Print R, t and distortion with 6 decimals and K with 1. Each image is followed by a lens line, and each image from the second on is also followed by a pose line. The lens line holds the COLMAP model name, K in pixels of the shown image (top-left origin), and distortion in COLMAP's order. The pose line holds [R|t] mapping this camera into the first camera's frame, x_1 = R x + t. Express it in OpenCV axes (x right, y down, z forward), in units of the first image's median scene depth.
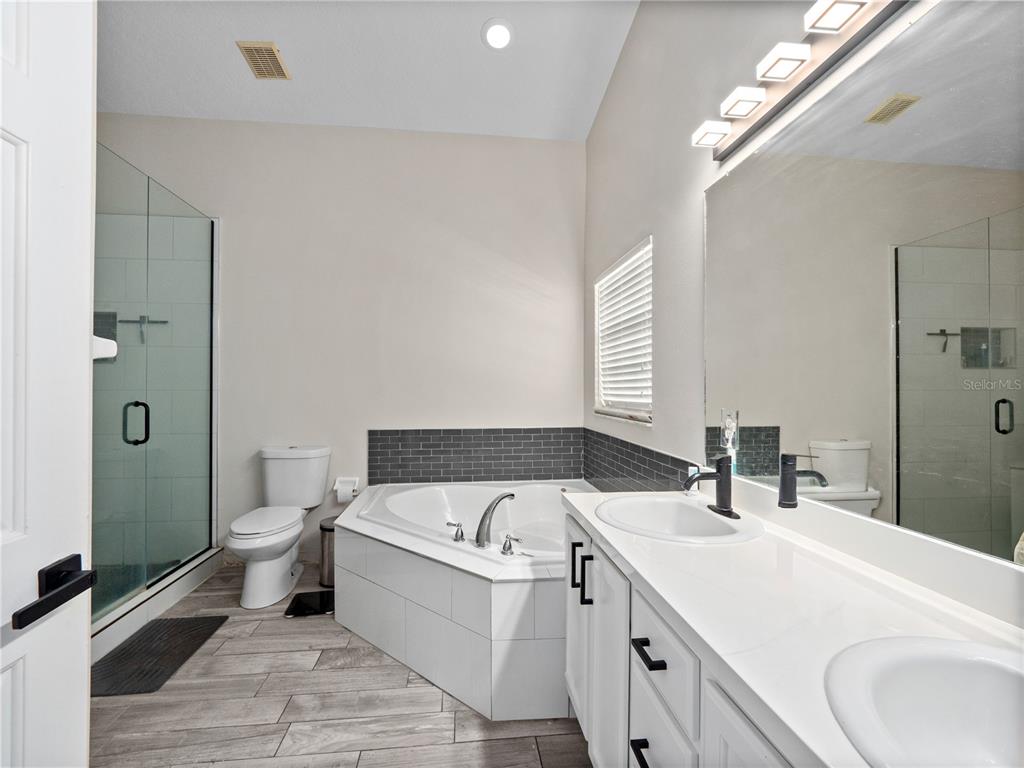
lens RADIAL K [[427.6, 0, 509.2], [0, 427.6, 386.9], [0, 0, 1]] dist [0.016421, -0.016585]
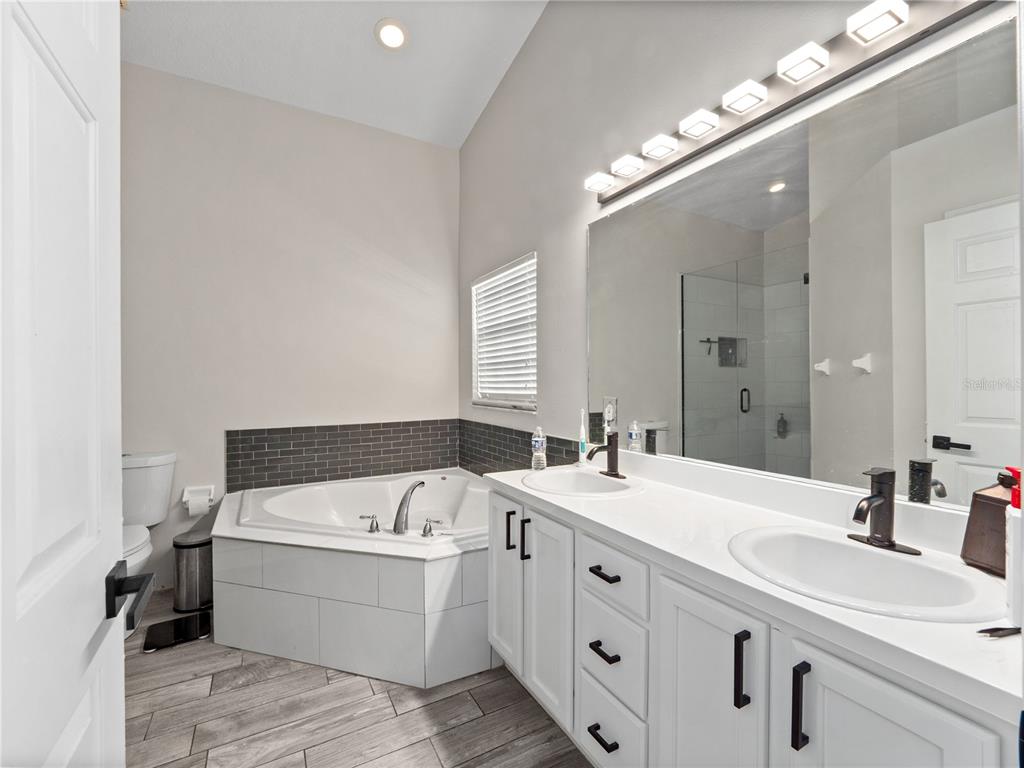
lens RADIAL K [[434.2, 0, 501.3], [0, 434.2, 383.5], [0, 0, 1]] dist [0.014087, -0.011903]
pose [[0.925711, -0.005606, 0.378190, -0.209912], [0.003561, 0.999975, 0.006106, 0.000719], [-0.378215, -0.004306, 0.925708, -0.067507]]
